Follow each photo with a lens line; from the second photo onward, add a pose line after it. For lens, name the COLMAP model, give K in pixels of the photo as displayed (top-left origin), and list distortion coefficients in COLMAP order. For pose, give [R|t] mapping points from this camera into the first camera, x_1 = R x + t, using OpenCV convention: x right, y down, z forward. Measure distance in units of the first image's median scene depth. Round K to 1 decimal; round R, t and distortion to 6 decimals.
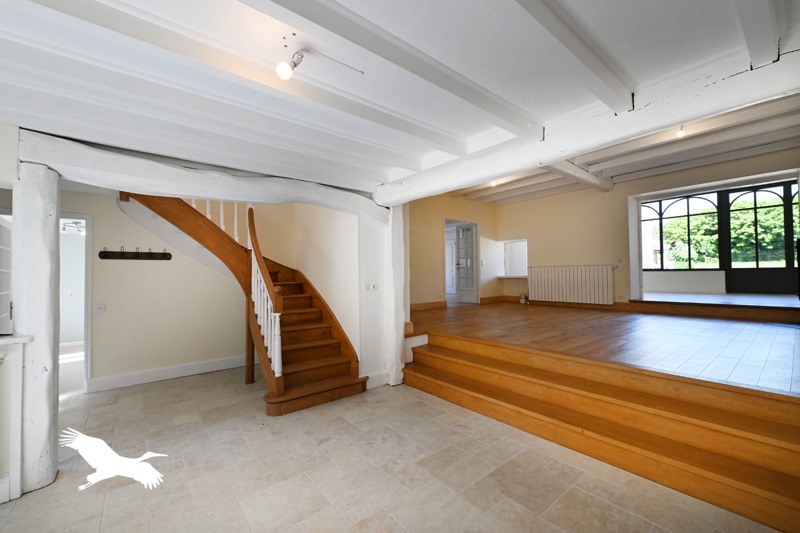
lens RADIAL K [[329.3, 0, 400.9], [0, 329.3, 266.0], [0, 0, 1]] dist [-0.001473, -0.000090]
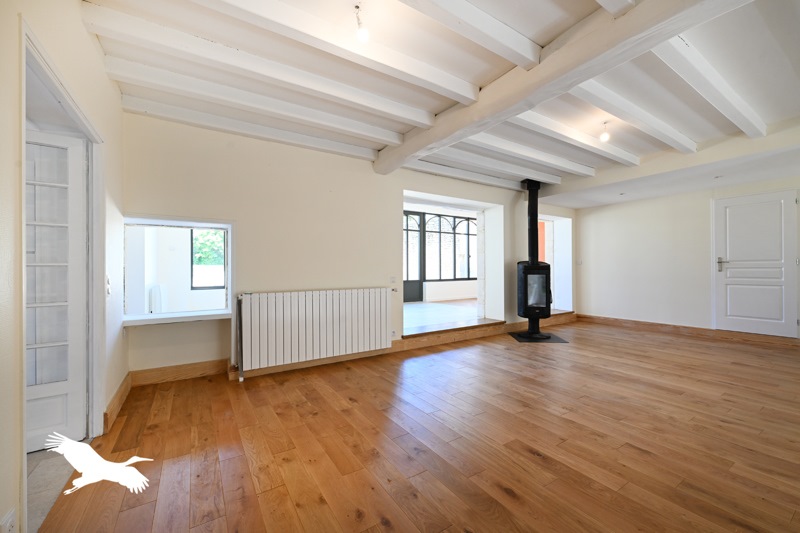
lens RADIAL K [[329.3, 0, 402.1], [0, 329.3, 267.1], [0, 0, 1]] dist [-0.001473, -0.000090]
pose [[0.103126, 0.005603, 0.994652, -0.040710], [-0.014107, 0.999892, -0.004169, -0.047836], [-0.994568, -0.013601, 0.103194, 0.925278]]
